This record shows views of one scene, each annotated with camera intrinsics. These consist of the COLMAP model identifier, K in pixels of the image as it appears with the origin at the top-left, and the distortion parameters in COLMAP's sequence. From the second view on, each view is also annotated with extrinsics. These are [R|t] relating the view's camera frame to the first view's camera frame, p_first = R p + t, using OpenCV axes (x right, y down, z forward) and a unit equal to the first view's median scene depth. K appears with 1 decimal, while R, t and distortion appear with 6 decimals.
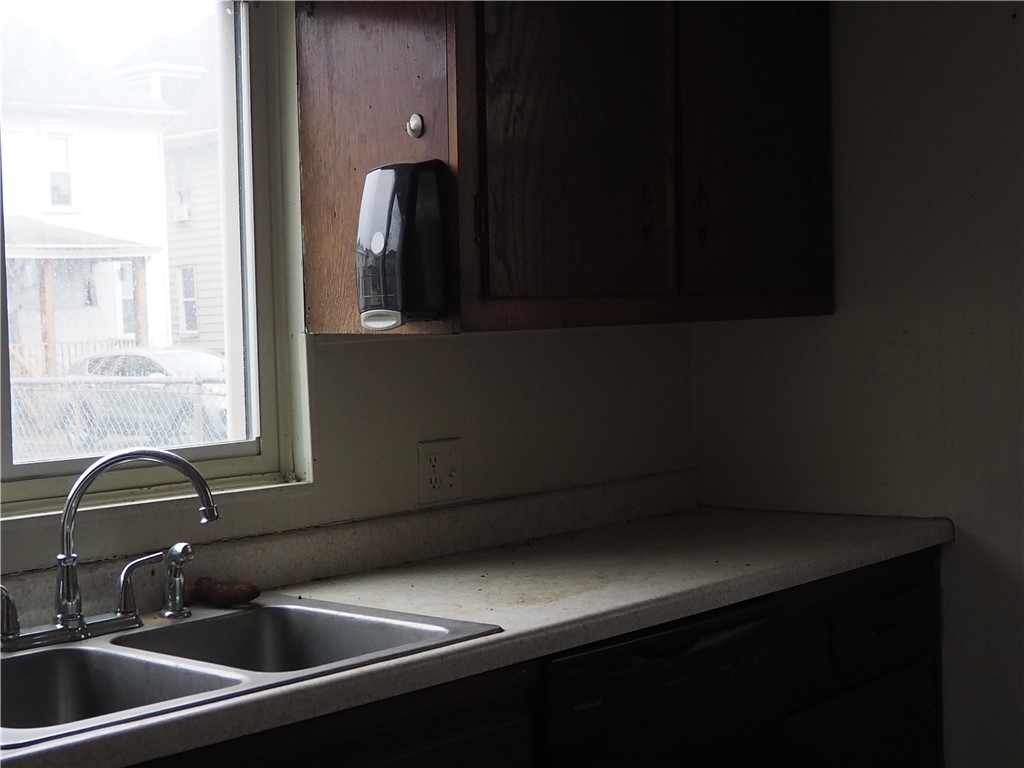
lens RADIAL K [[1705.0, 0, 512.0], [0, 1705.0, 384.0], [0, 0, 1]] dist [-0.054922, -0.001471]
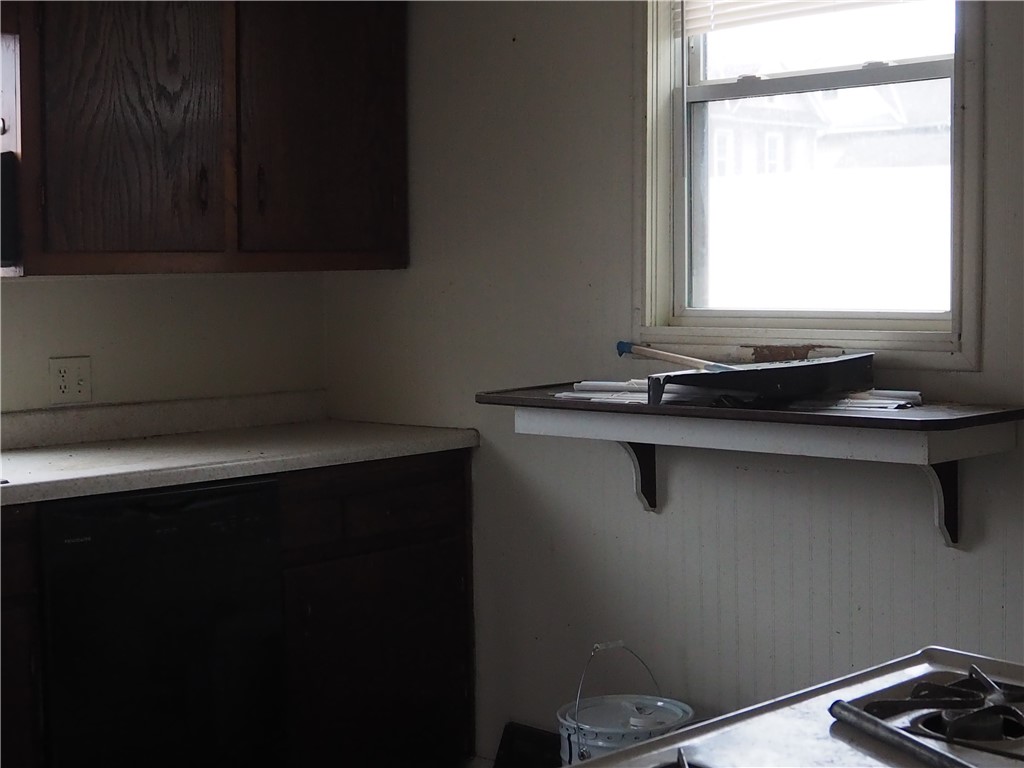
lens RADIAL K [[1705.0, 0, 512.0], [0, 1705.0, 384.0], [0, 0, 1]] dist [-0.054922, -0.001471]
pose [[0.997147, 0.024540, -0.071389, 0.399350], [-0.022529, 0.999330, 0.028843, 0.007731], [0.072049, -0.027152, 0.997031, -0.303135]]
